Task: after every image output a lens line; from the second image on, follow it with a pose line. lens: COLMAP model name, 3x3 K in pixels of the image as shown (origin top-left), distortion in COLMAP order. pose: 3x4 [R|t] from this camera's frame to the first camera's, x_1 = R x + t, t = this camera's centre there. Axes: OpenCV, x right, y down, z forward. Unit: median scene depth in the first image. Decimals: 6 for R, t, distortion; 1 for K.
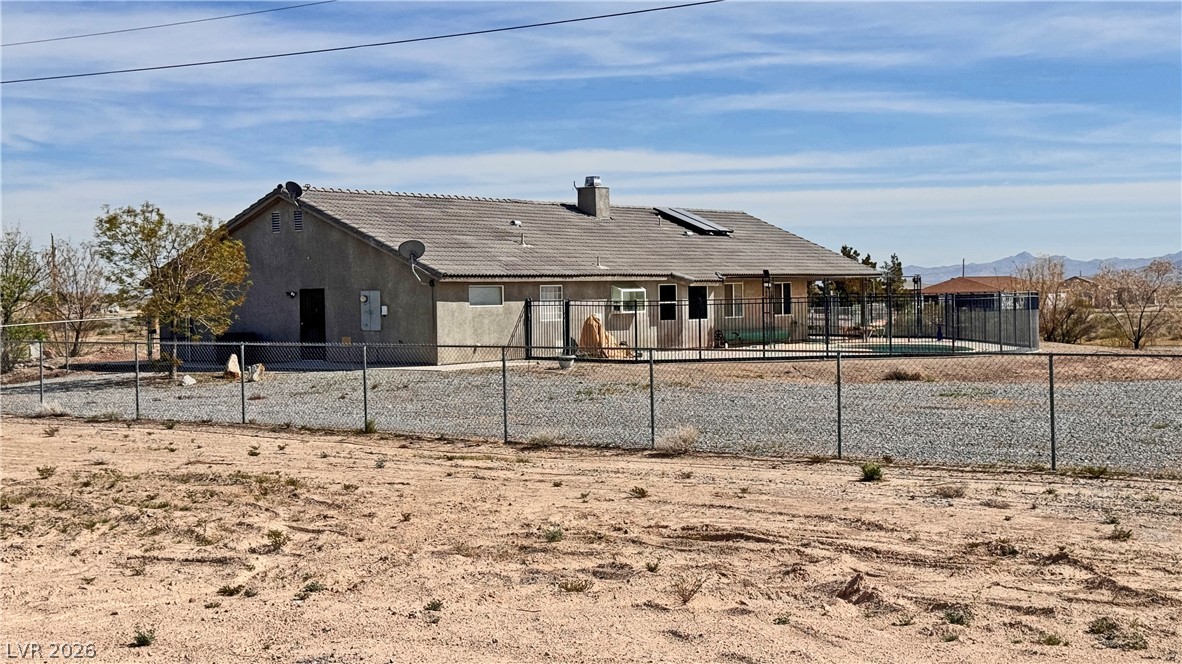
lens RADIAL K [[1661.6, 0, 591.0], [0, 1661.6, 332.0], [0, 0, 1]] dist [0.156390, -0.015158]
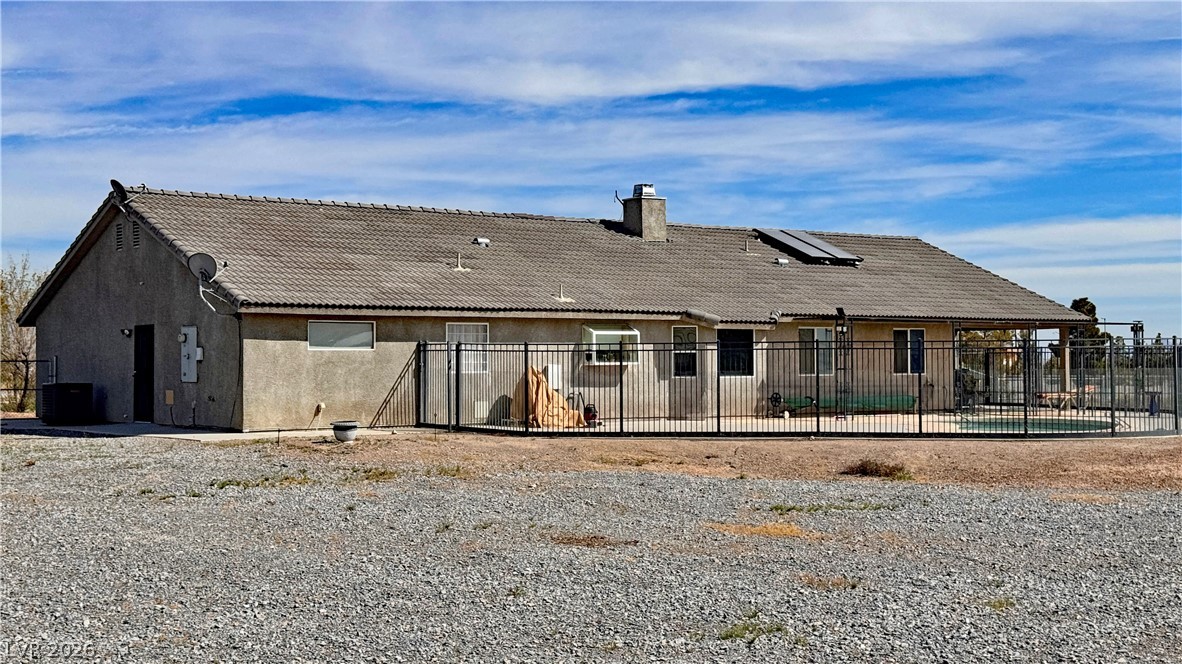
lens RADIAL K [[1661.6, 0, 591.0], [0, 1661.6, 332.0], [0, 0, 1]] dist [0.156390, -0.015158]
pose [[0.961053, 0.008333, -0.276239, 0.230487], [-0.018991, 0.999174, -0.035932, 0.000367], [0.275711, 0.039779, 0.960417, 0.342534]]
